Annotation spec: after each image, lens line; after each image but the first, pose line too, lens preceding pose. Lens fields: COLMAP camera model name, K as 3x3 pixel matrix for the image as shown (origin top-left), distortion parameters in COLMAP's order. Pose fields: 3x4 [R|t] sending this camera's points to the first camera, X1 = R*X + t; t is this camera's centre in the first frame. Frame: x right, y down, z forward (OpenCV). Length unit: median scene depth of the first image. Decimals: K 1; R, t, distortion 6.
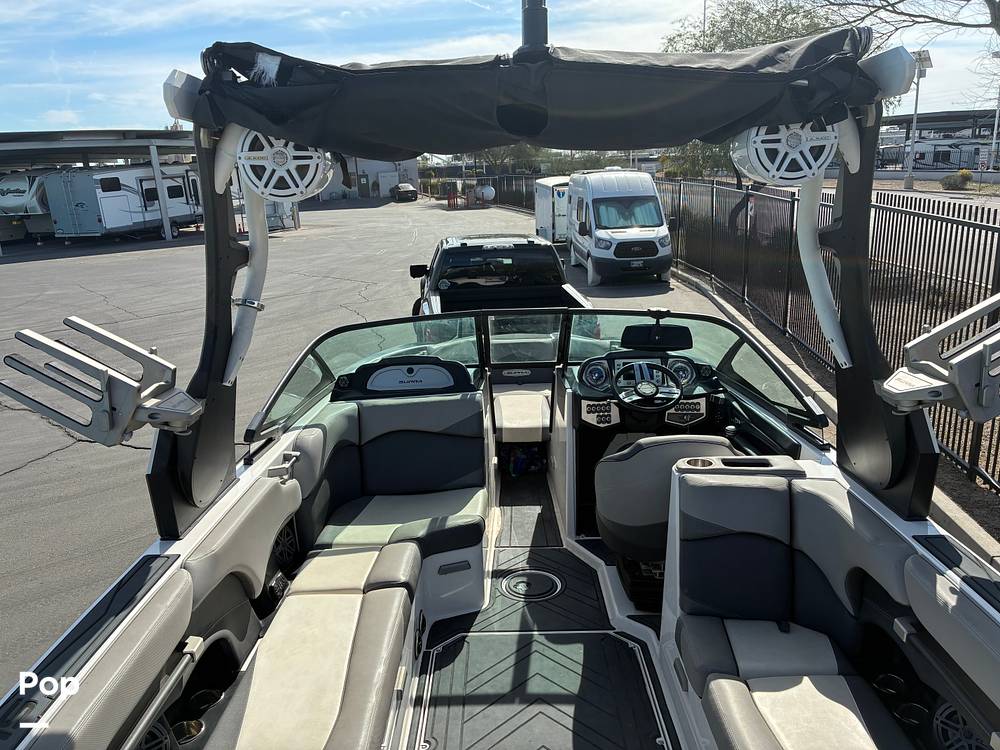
lens RADIAL K [[714.2, 0, 500.0], [0, 714.2, 375.0], [0, 0, 1]] dist [0.003096, -0.000886]
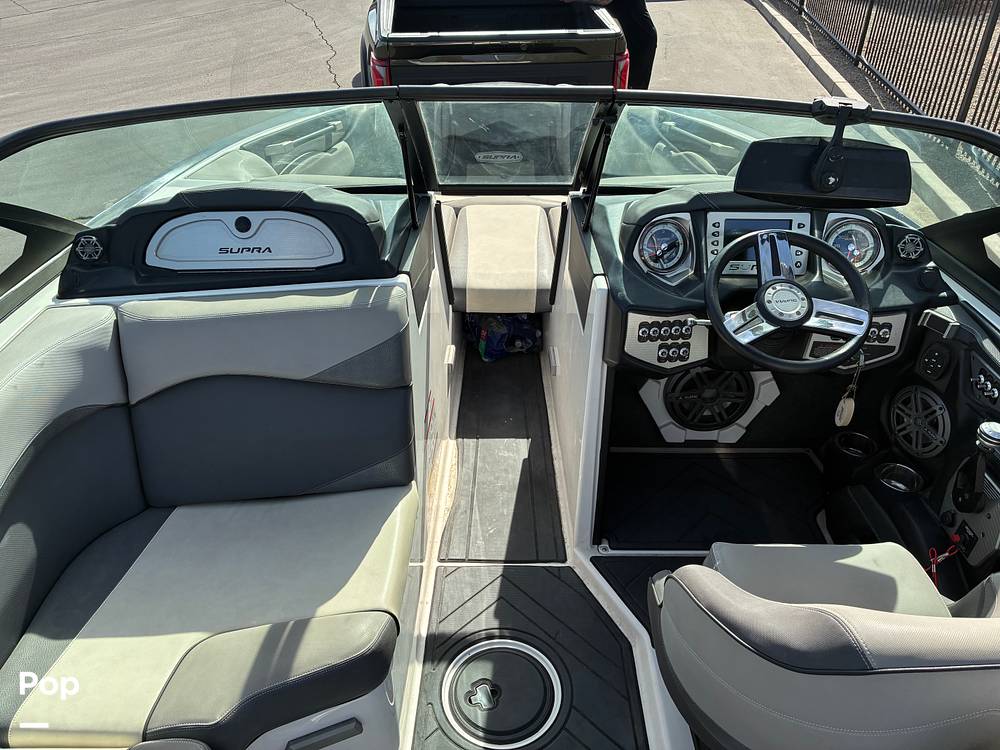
lens RADIAL K [[737.6, 0, 505.6], [0, 737.6, 364.1], [0, 0, 1]] dist [0.040723, -0.071116]
pose [[0.999438, 0.022779, 0.024609, 0.026070], [-0.029967, 0.936037, 0.350622, -0.089663], [-0.015048, -0.351163, 0.936194, 0.536627]]
